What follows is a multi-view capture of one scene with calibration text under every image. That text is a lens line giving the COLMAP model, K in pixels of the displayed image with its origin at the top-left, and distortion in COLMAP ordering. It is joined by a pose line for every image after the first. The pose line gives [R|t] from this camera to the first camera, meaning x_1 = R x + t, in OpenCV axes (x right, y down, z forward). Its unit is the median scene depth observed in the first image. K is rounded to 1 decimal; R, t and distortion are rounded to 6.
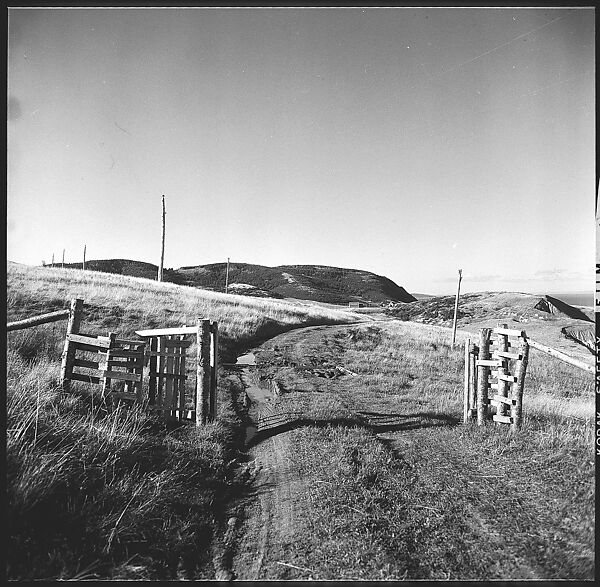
lens RADIAL K [[579.8, 0, 299.3], [0, 579.8, 300.8], [0, 0, 1]] dist [-0.056985, 0.025435]
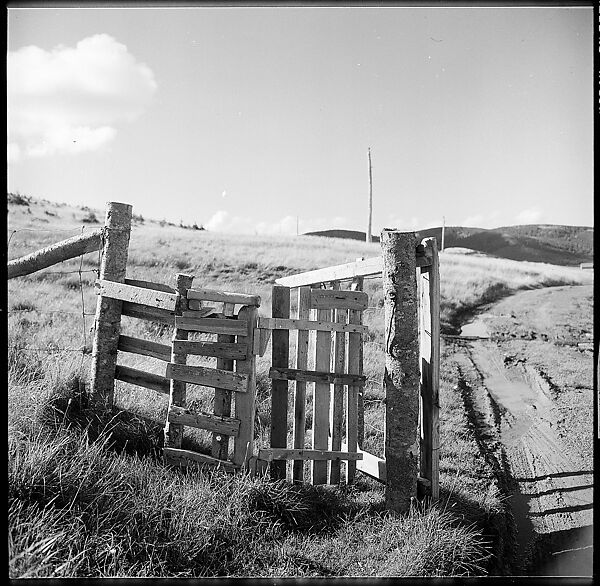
lens RADIAL K [[581.3, 0, 301.1], [0, 581.3, 297.1], [0, 0, 1]] dist [-0.053203, 0.014589]
pose [[0.934030, -0.016234, -0.356827, -0.036077], [0.033786, 0.998503, 0.043013, 0.022097], [0.355594, -0.052231, 0.933180, 0.248651]]
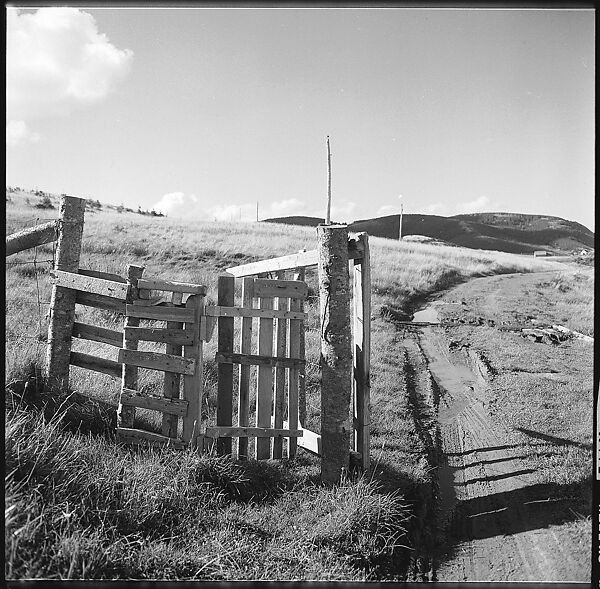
lens RADIAL K [[579.8, 0, 299.3], [0, 579.8, 301.8], [0, 0, 1]] dist [-0.056985, 0.025435]
pose [[0.955273, -0.006452, -0.295654, -0.026726], [0.030343, 0.996624, 0.076290, 0.020767], [0.294163, -0.081849, 0.952244, 0.238525]]
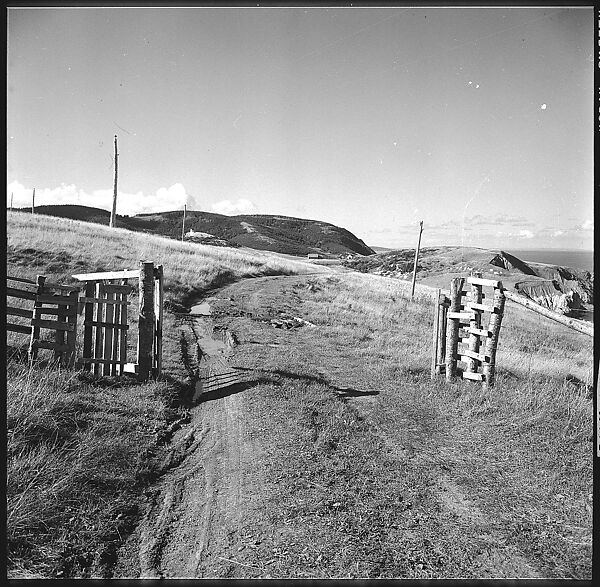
lens RADIAL K [[581.3, 0, 301.1], [0, 581.3, 297.6], [0, 0, 1]] dist [-0.053203, 0.014589]
pose [[0.997058, 0.014891, 0.075193, 0.001799], [-0.020745, 0.996762, 0.077686, 0.004855], [-0.073793, -0.079018, 0.994138, 0.039175]]
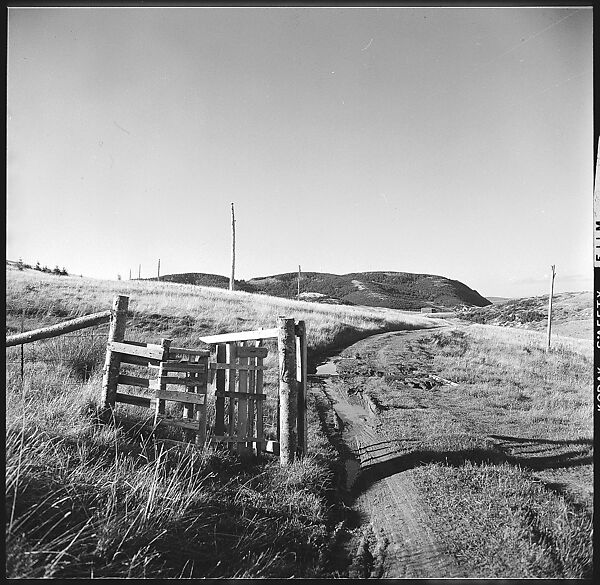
lens RADIAL K [[575.7, 0, 299.2], [0, 575.7, 296.9], [0, 0, 1]] dist [-0.055432, 0.021603]
pose [[0.992156, -0.032239, -0.120778, -0.023822], [0.029618, 0.999287, -0.023434, 0.009080], [0.121447, 0.019673, 0.992403, 0.110005]]
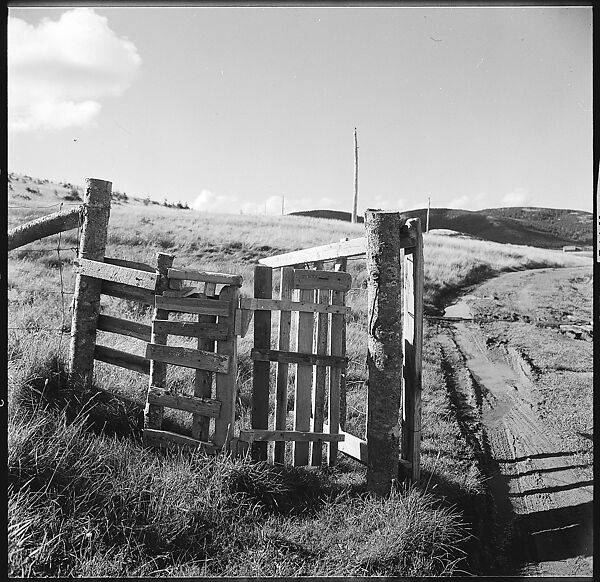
lens RADIAL K [[581.1, 0, 301.6], [0, 581.1, 292.7], [0, 0, 1]] dist [-0.054451, 0.004496]
pose [[0.943442, 0.000238, -0.331537, -0.036233], [0.024529, 0.997209, 0.070515, 0.022122], [0.330629, -0.074659, 0.940803, 0.250855]]
